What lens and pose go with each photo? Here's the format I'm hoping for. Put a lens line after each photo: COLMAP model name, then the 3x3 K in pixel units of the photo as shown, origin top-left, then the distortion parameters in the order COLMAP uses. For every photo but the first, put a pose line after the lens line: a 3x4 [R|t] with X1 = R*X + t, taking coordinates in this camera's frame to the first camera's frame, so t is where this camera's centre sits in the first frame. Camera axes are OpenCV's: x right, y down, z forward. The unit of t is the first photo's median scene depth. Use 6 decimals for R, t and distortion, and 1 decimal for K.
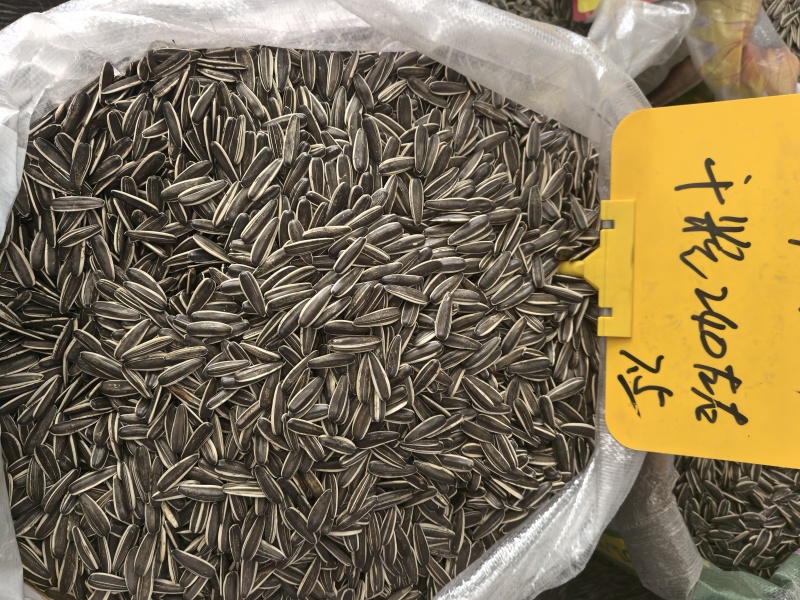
lens RADIAL K [[647.4, 0, 398.0], [0, 647.4, 298.6], [0, 0, 1]] dist [0.039251, -0.050555]
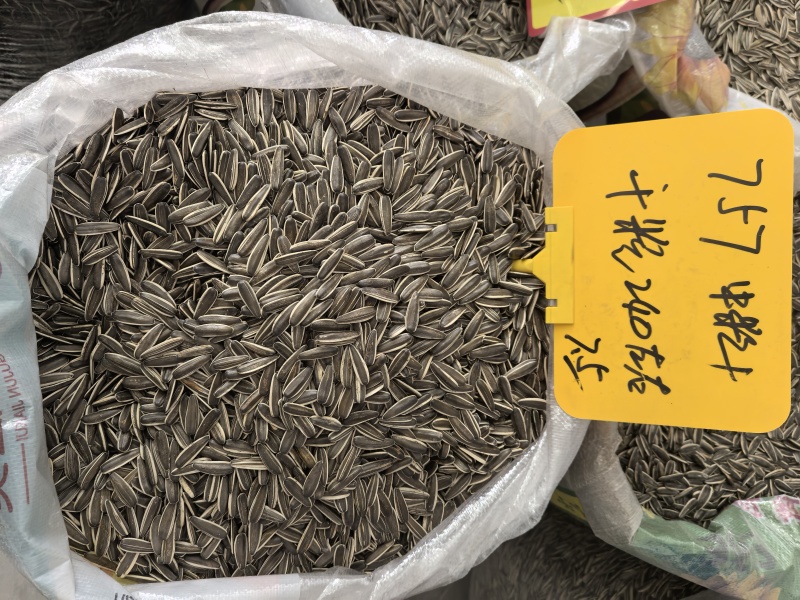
lens RADIAL K [[647.4, 0, 401.9], [0, 647.4, 300.1], [0, 0, 1]] dist [0.039251, -0.050555]
pose [[0.999239, -0.033970, 0.019162, 0.029452], [0.033443, 0.999070, 0.027199, -0.027388], [-0.020068, -0.026538, 0.999446, -0.179163]]
